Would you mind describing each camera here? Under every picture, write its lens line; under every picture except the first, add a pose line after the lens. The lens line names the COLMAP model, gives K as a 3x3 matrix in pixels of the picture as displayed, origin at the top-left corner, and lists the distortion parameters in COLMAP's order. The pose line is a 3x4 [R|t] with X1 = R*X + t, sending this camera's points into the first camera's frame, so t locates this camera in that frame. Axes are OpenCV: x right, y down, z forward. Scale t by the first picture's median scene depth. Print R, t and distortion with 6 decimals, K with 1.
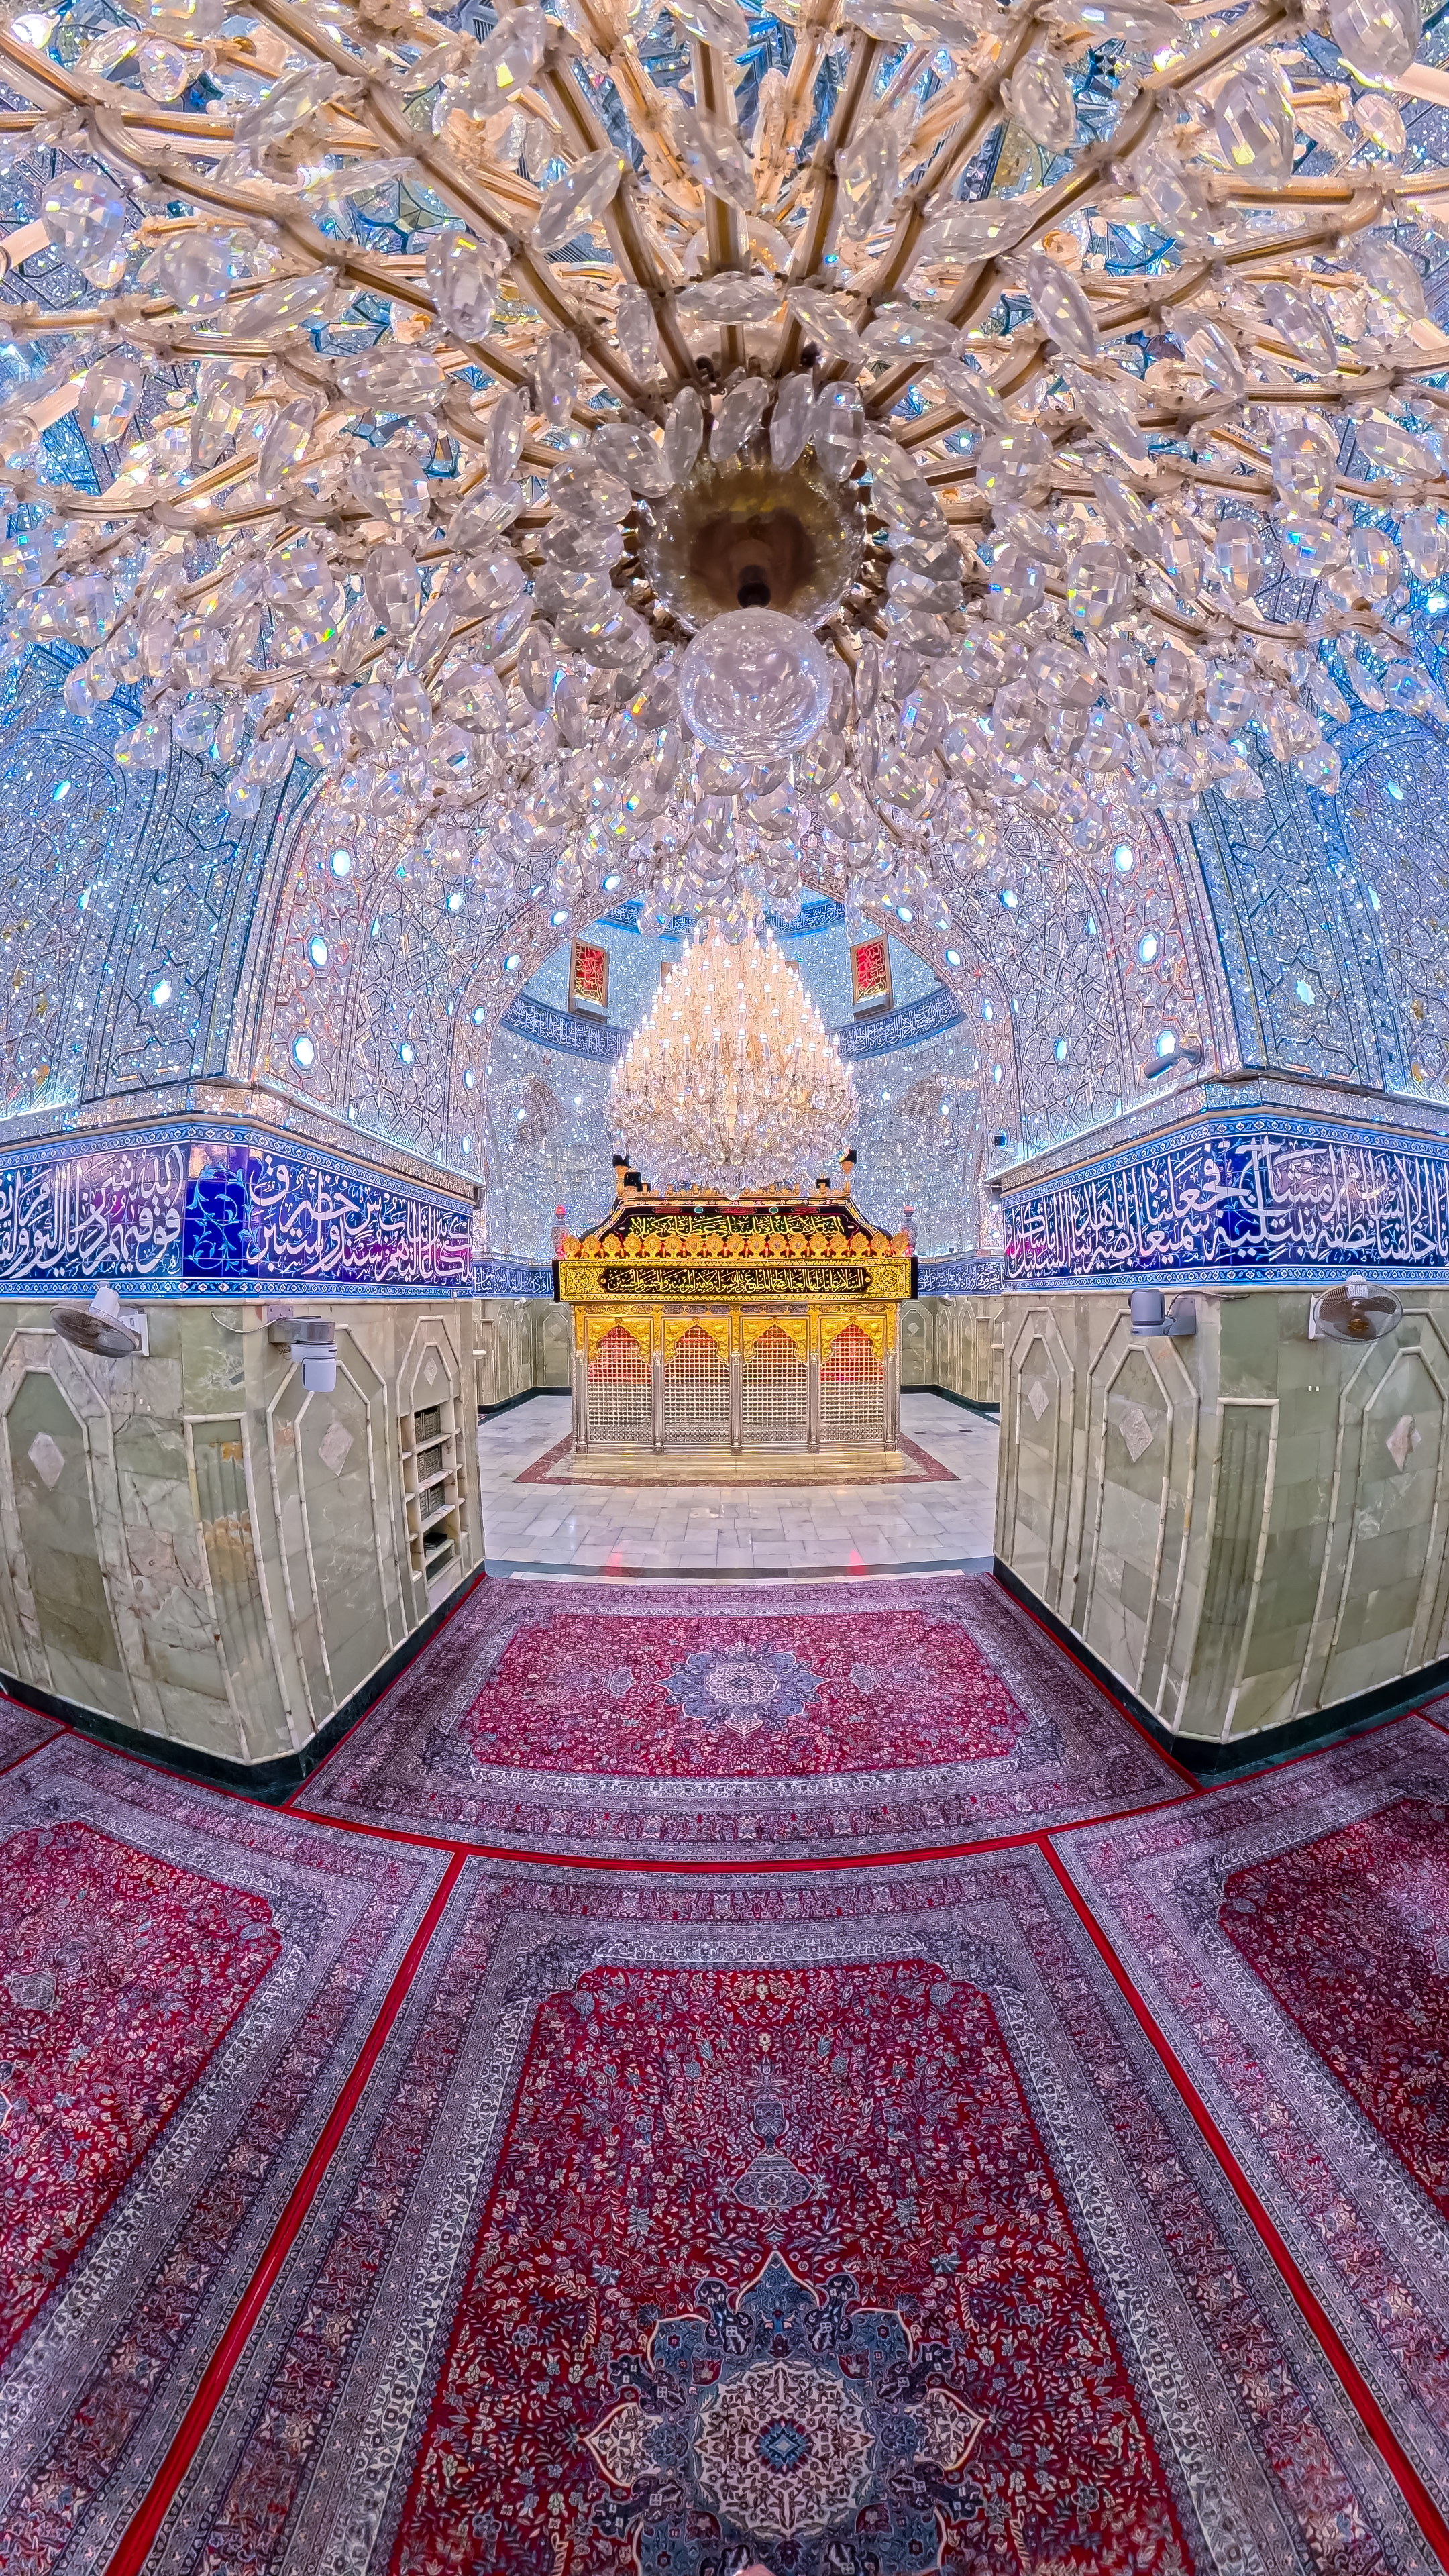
lens RADIAL K [[1791.6, 0, 724.5], [0, 1791.6, 1288.0], [0, 0, 1]] dist [0.000293, -0.000770]
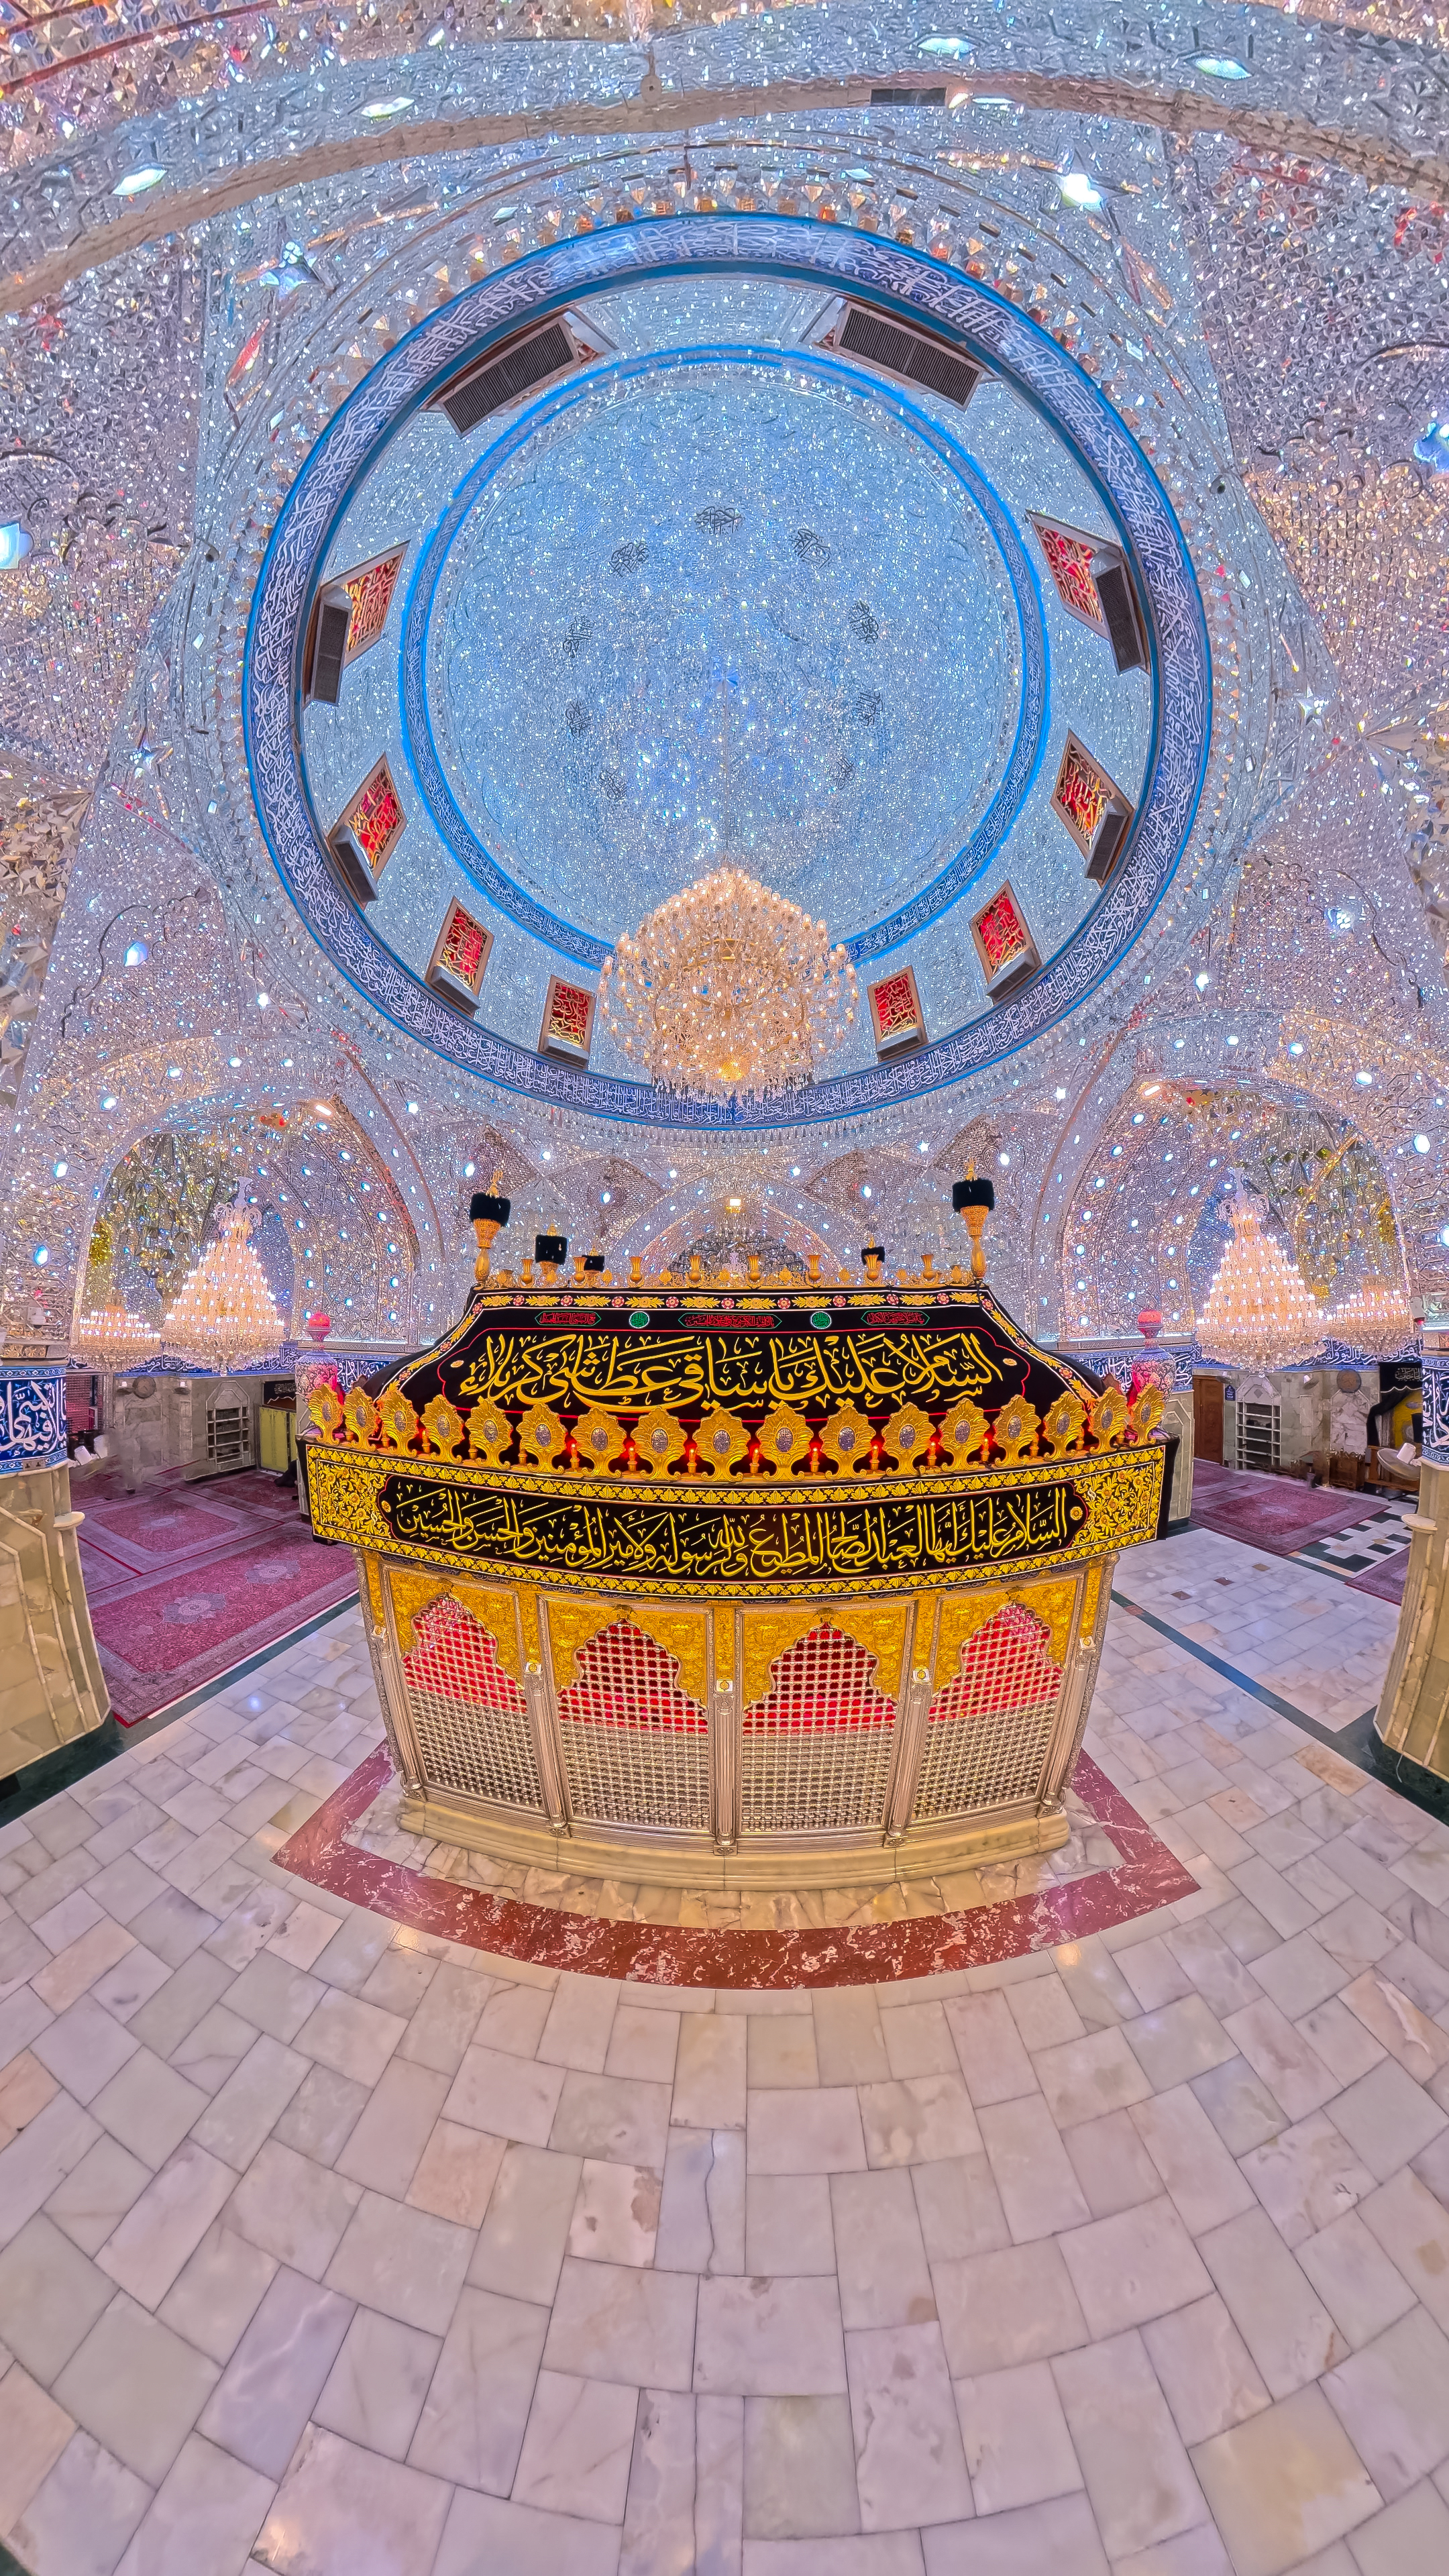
lens RADIAL K [[1791.6, 0, 724.5], [0, 1791.6, 1288.0], [0, 0, 1]] dist [0.000293, -0.000770]
pose [[0.999995, -0.002141, -0.002102, 0.006538], [0.002057, 0.999220, -0.039447, -0.034492], [0.002185, 0.039442, 0.999219, 0.581674]]
